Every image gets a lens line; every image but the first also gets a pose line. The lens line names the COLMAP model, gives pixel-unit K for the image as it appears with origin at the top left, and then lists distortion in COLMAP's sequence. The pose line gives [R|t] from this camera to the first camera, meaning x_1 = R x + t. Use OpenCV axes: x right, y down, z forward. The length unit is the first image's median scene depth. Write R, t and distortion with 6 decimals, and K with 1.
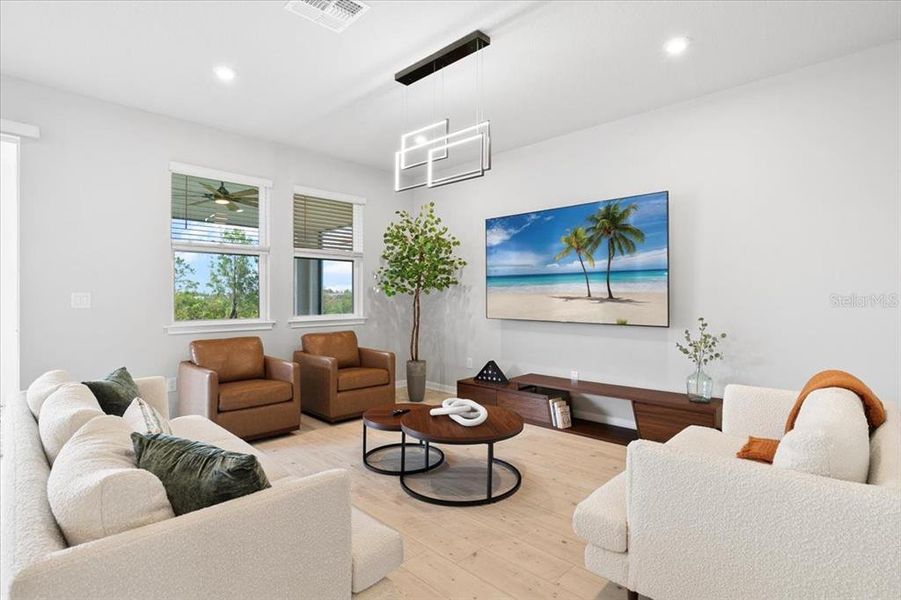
lens RADIAL K [[441.5, 0, 453.4], [0, 441.5, 297.5], [0, 0, 1]] dist [0.002098, 0.000095]
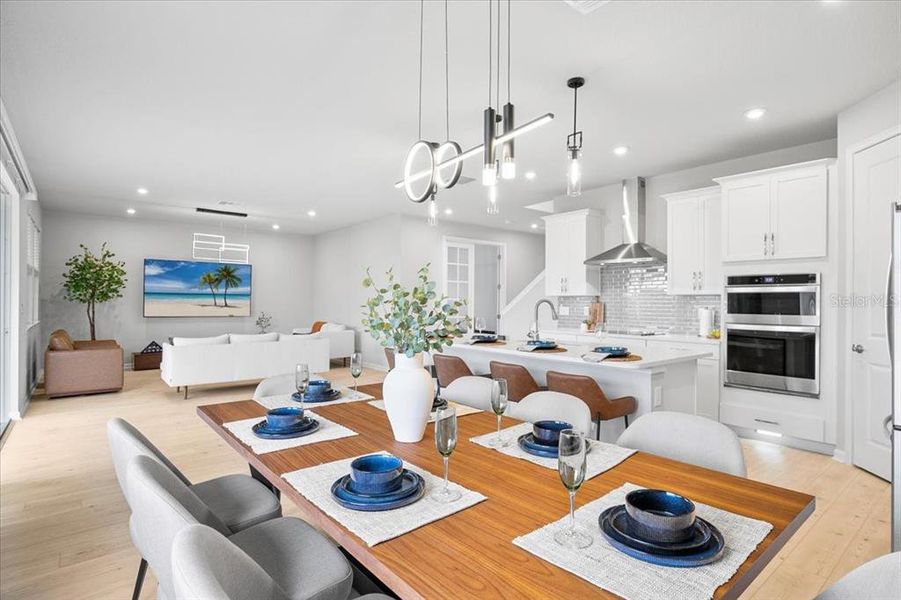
lens RADIAL K [[459.0, 0, 450.5], [0, 459.0, 300.0], [0, 0, 1]] dist [-0.017122, -0.000586]
pose [[0.123114, 0.010345, 0.992339, -1.843295], [-0.006424, 0.999933, -0.009627, -0.011859], [-0.992372, -0.005190, 0.123172, -0.466209]]
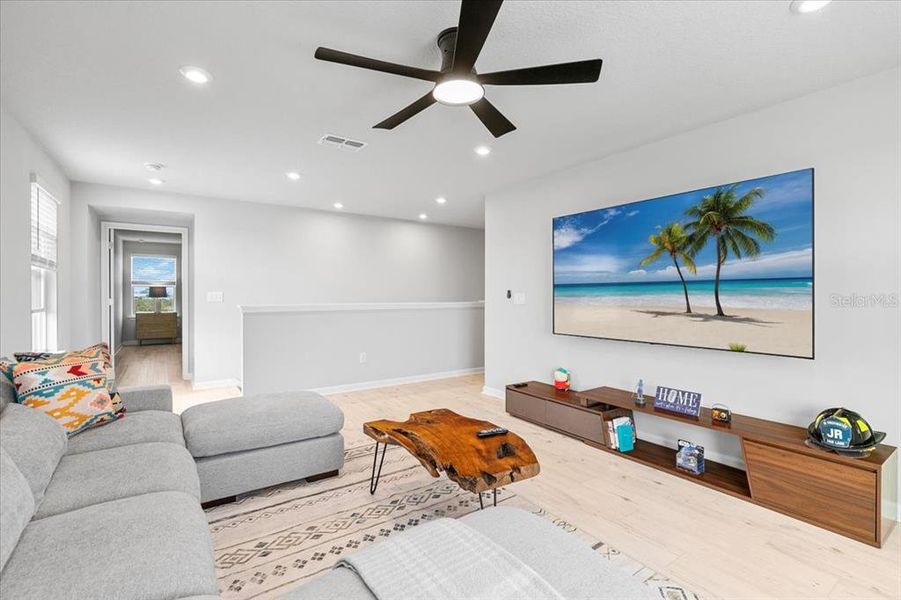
lens RADIAL K [[415.7, 0, 450.5], [0, 415.7, 300.0], [0, 0, 1]] dist [-0.001882, -0.000338]
pose [[0.984562, 0.004886, -0.174970, 0.023731], [-0.004615, 0.999987, 0.001956, -0.023247], [0.174977, -0.001118, 0.984572, 0.209644]]
